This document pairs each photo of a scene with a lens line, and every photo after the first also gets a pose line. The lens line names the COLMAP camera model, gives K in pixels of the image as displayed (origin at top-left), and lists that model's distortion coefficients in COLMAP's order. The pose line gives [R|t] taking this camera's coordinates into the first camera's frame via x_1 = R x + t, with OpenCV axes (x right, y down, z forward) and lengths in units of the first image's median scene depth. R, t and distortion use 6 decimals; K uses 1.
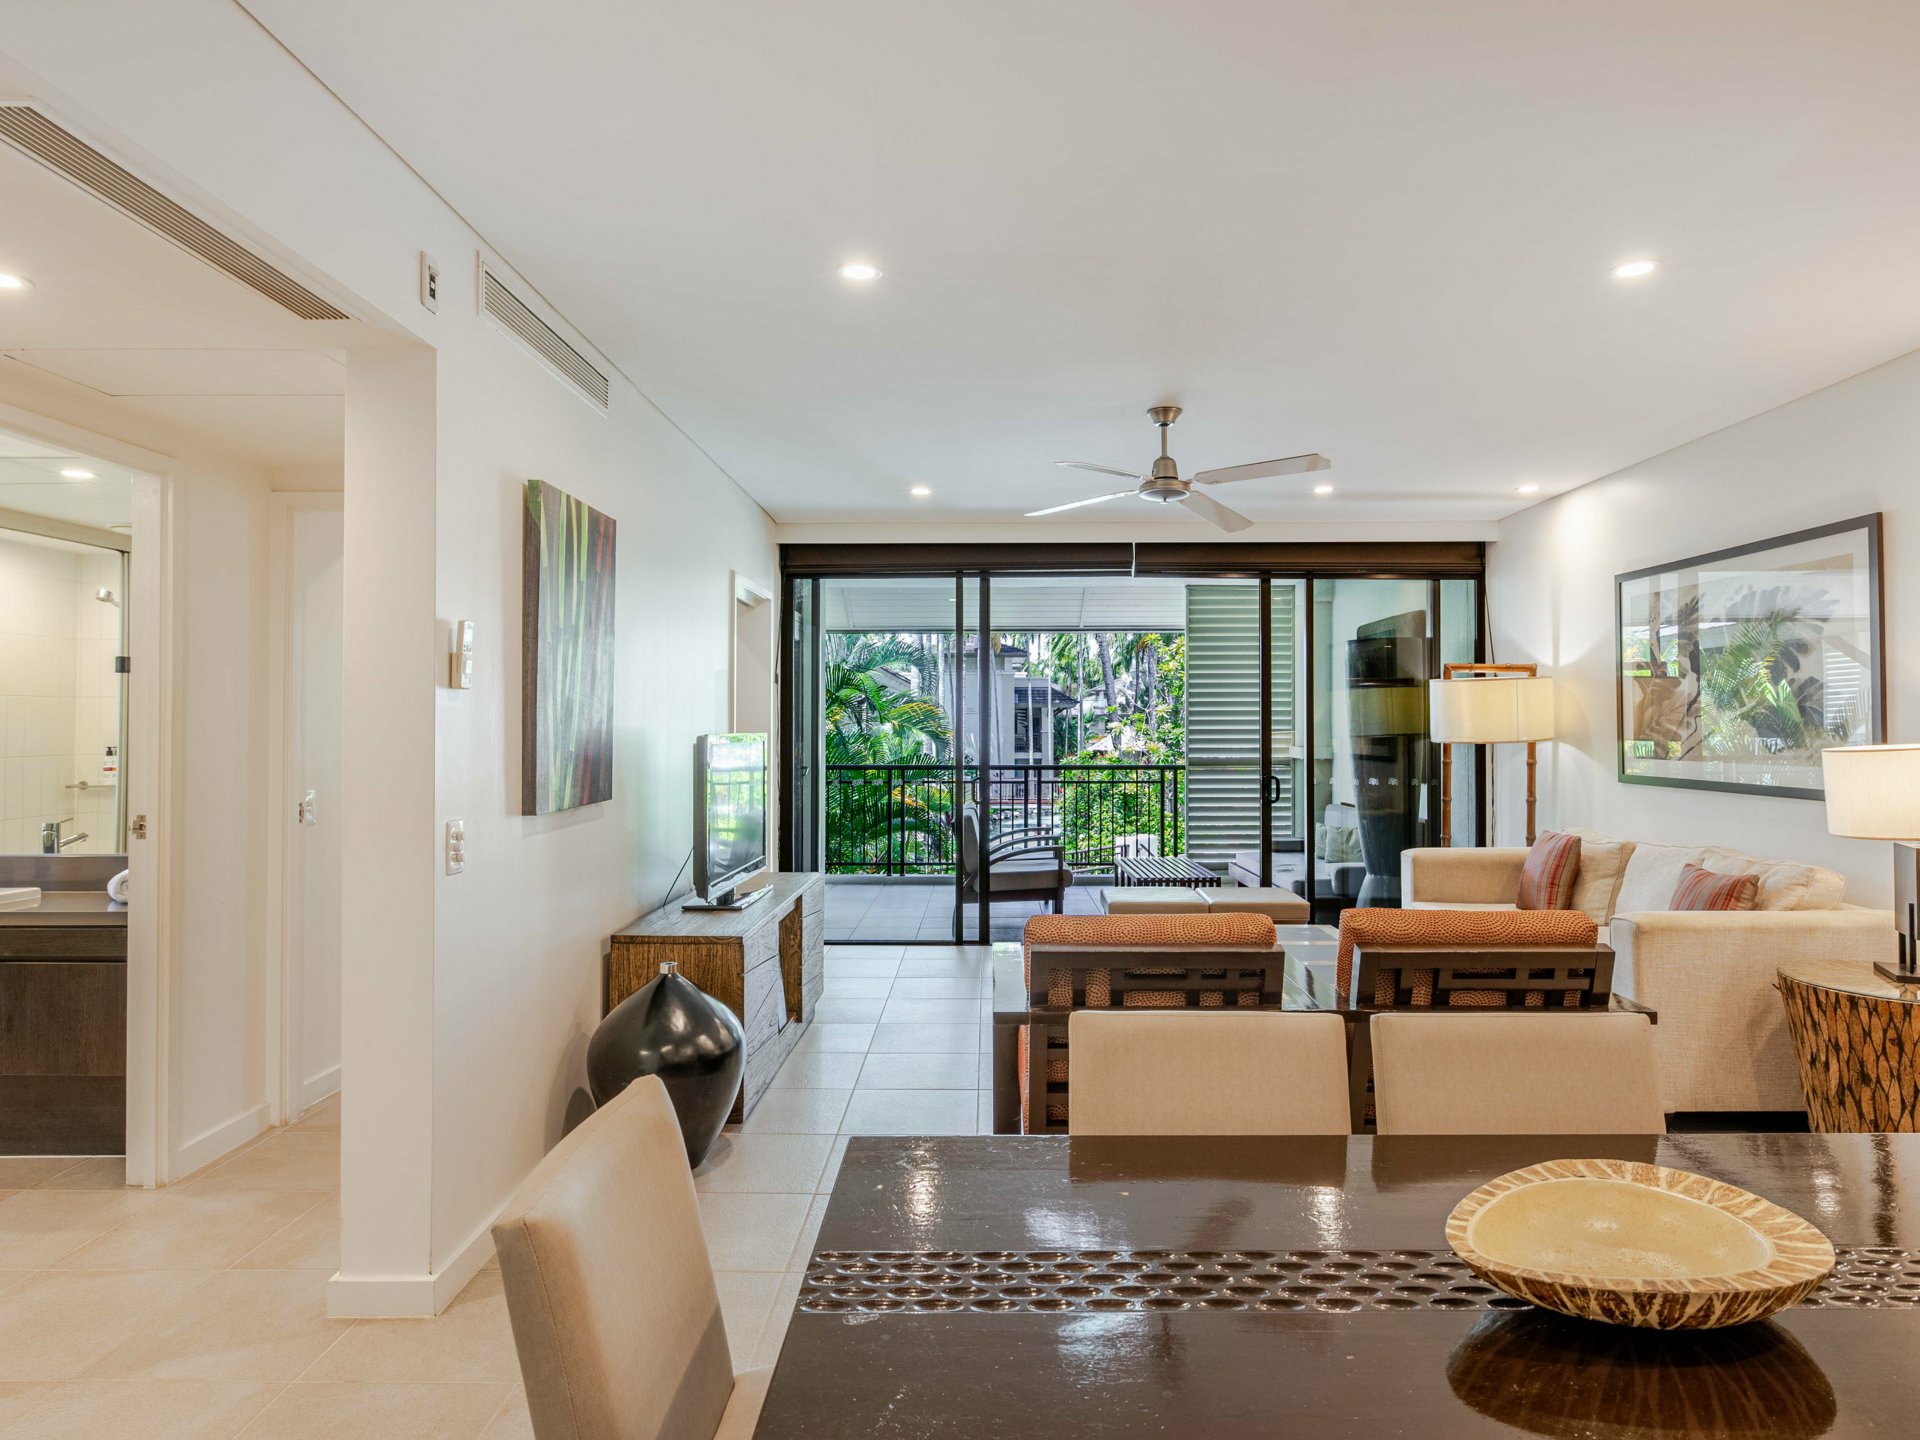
lens RADIAL K [[1134.5, 0, 960.0], [0, 1134.5, 720.0], [0, 0, 1]] dist [0.001852, 0.000090]
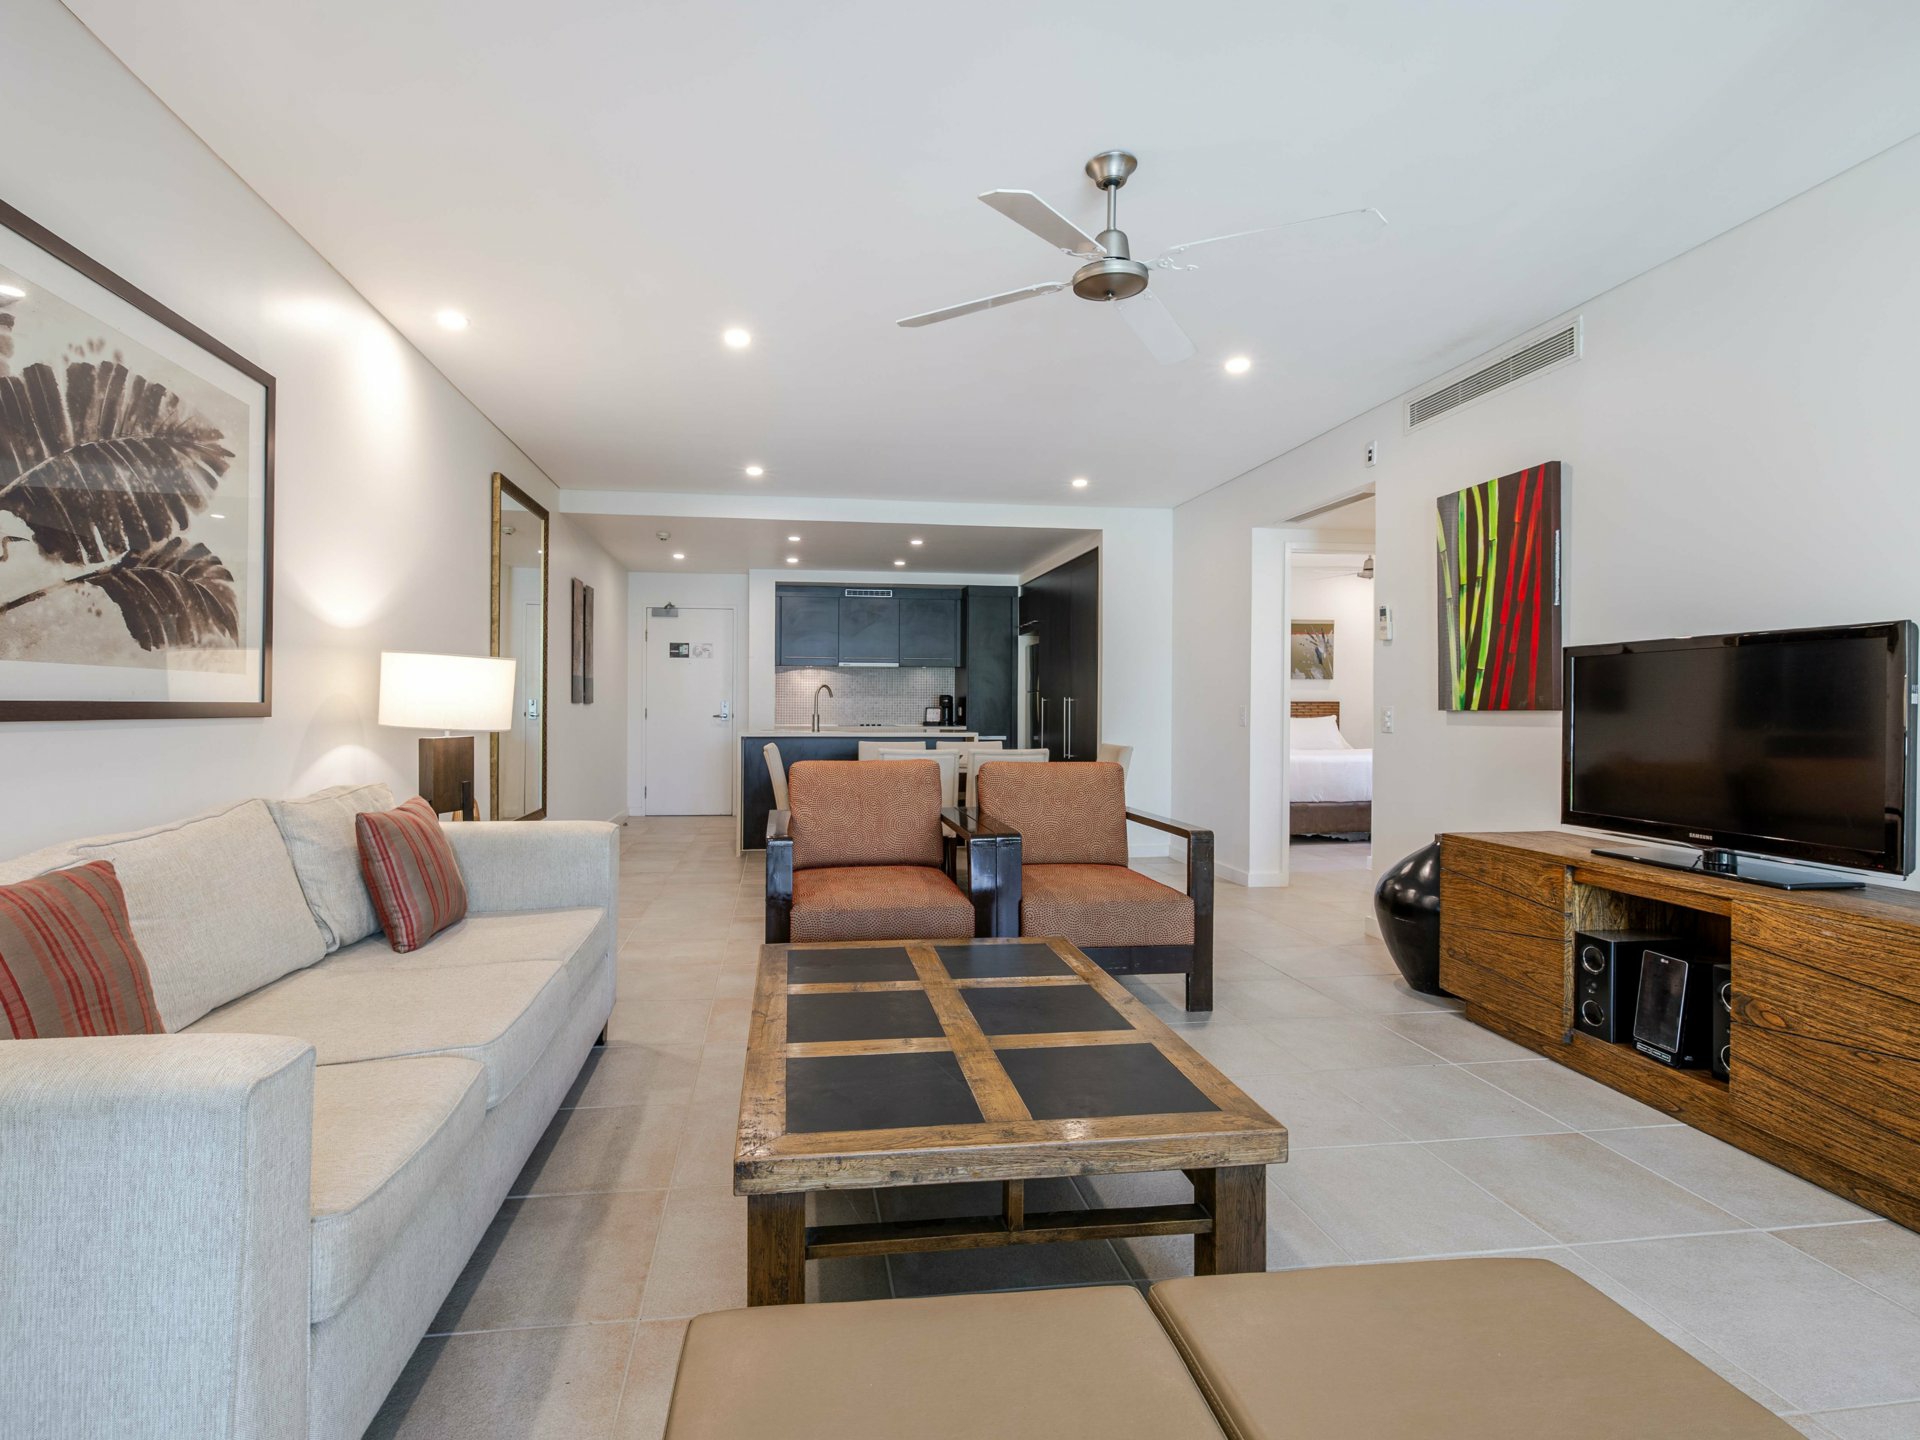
lens RADIAL K [[1101.2, 0, 960.0], [0, 1101.2, 720.0], [0, 0, 1]] dist [-0.000666, -0.000088]
pose [[-0.986171, -0.002079, -0.165720, 0.377643], [-0.001025, 0.999979, -0.006443, 0.071622], [0.165730, -0.006184, -0.986152, 1.664662]]
